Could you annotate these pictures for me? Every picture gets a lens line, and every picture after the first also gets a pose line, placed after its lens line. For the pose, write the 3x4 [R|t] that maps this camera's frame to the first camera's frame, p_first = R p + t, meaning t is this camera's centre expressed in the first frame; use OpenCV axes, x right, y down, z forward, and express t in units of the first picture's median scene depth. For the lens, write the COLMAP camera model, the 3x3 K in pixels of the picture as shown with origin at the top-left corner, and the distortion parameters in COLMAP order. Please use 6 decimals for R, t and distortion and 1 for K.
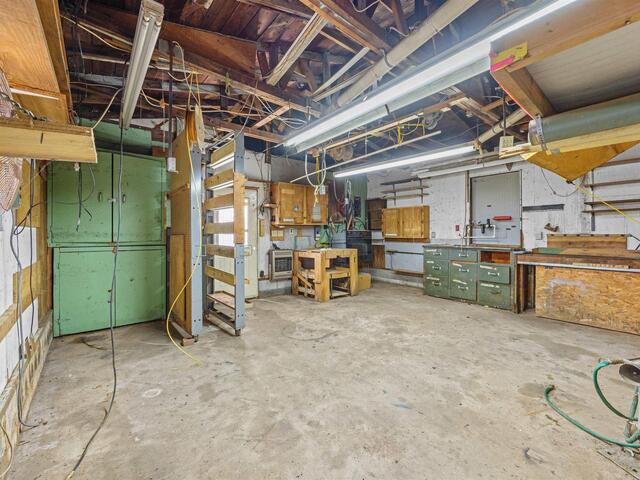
lens RADIAL K [[277.7, 0, 323.3], [0, 277.7, 235.7], [0, 0, 1]] dist [-0.002209, -0.000161]
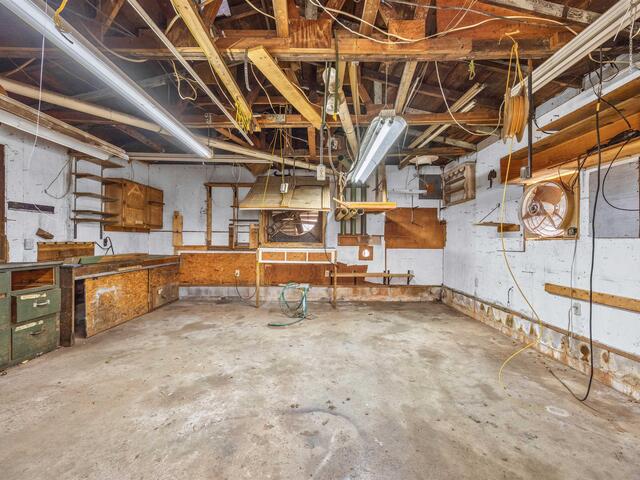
lens RADIAL K [[274.8, 0, 318.9], [0, 274.8, 229.7], [0, 0, 1]] dist [-0.003634, -0.000061]
pose [[-0.766484, 0.029264, 0.641596, -0.430037], [0.009866, 0.999380, -0.033797, -0.009923], [-0.642188, -0.019575, -0.766298, 1.560019]]
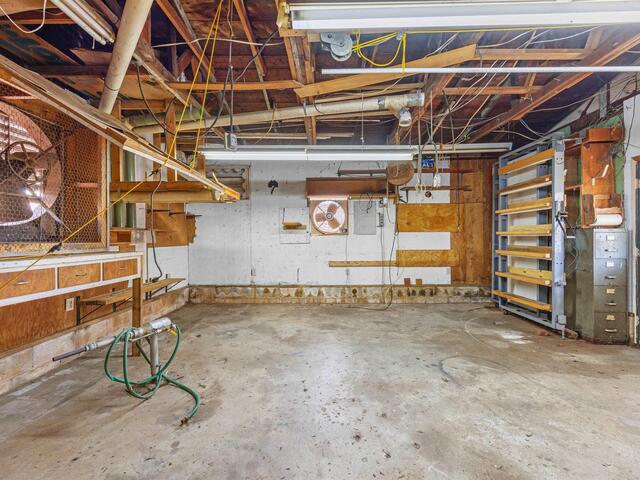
lens RADIAL K [[272.5, 0, 321.1], [0, 272.5, 236.9], [0, 0, 1]] dist [-0.000793, 0.000133]
pose [[-0.653550, 0.010164, -0.756815, 0.834004], [-0.002959, 0.999868, 0.015984, -0.015107], [0.756877, 0.012686, -0.653434, 1.311751]]
